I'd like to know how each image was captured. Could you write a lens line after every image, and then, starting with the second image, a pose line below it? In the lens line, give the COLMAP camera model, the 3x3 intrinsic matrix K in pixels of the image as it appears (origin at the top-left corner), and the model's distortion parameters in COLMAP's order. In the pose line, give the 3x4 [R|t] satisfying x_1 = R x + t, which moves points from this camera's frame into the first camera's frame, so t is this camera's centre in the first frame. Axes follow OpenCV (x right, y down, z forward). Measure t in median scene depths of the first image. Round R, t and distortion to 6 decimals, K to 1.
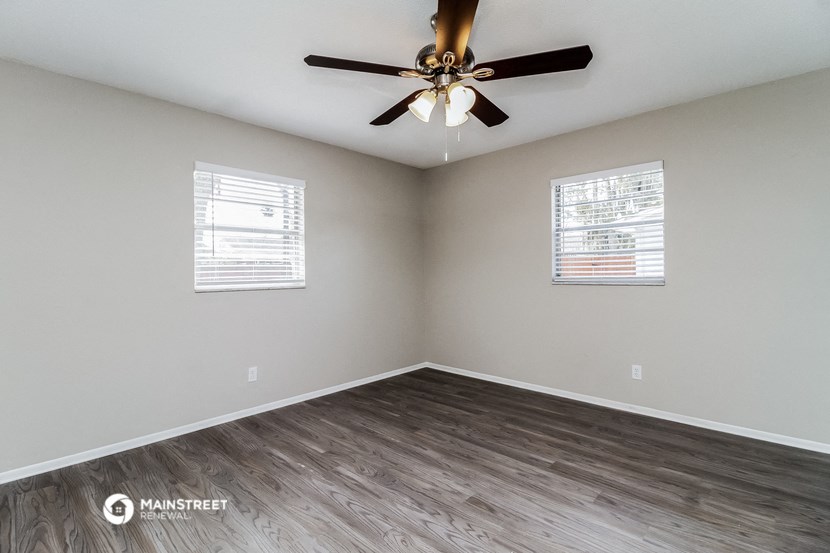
lens RADIAL K [[388.9, 0, 418.0], [0, 388.9, 275.1], [0, 0, 1]] dist [0.003932, 0.000365]
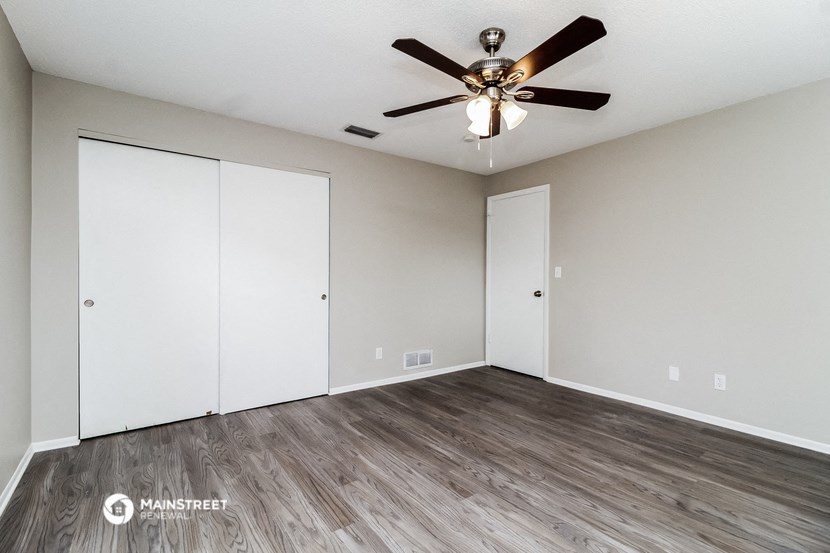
lens RADIAL K [[388.9, 0, 414.6], [0, 388.9, 277.3], [0, 0, 1]] dist [0.003932, 0.000365]
pose [[-0.984210, 0.004619, 0.176946, 0.083260], [0.006588, 0.999923, 0.010539, -0.001776], [-0.176883, 0.011539, -0.984164, 1.873607]]
